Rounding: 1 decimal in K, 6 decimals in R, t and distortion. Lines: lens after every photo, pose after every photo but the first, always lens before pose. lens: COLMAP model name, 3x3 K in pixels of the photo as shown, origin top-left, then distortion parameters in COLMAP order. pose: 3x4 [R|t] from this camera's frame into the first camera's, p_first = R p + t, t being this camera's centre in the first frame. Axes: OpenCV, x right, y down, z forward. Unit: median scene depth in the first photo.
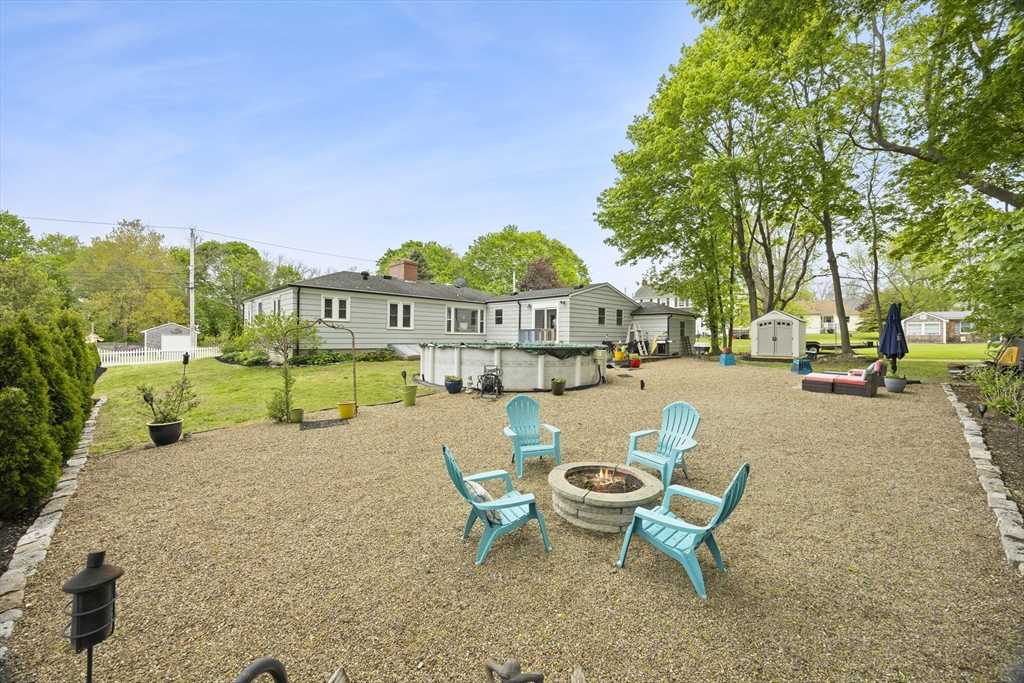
lens RADIAL K [[386.8, 0, 512.3], [0, 386.8, 337.6], [0, 0, 1]] dist [-0.001957, 0.000145]
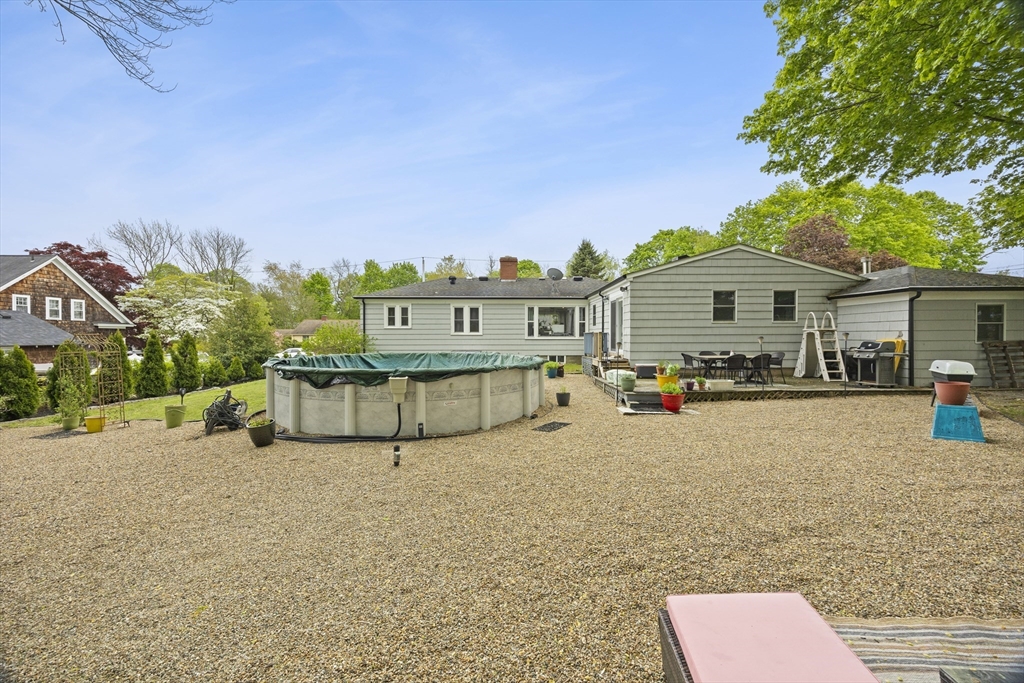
lens RADIAL K [[386.8, 0, 514.2], [0, 386.8, 338.6], [0, 0, 1]] dist [-0.001957, 0.000145]
pose [[0.711859, -0.003551, -0.702313, 0.431007], [0.006687, 0.999976, 0.001722, -0.012919], [0.702290, -0.005922, 0.711866, 0.419018]]
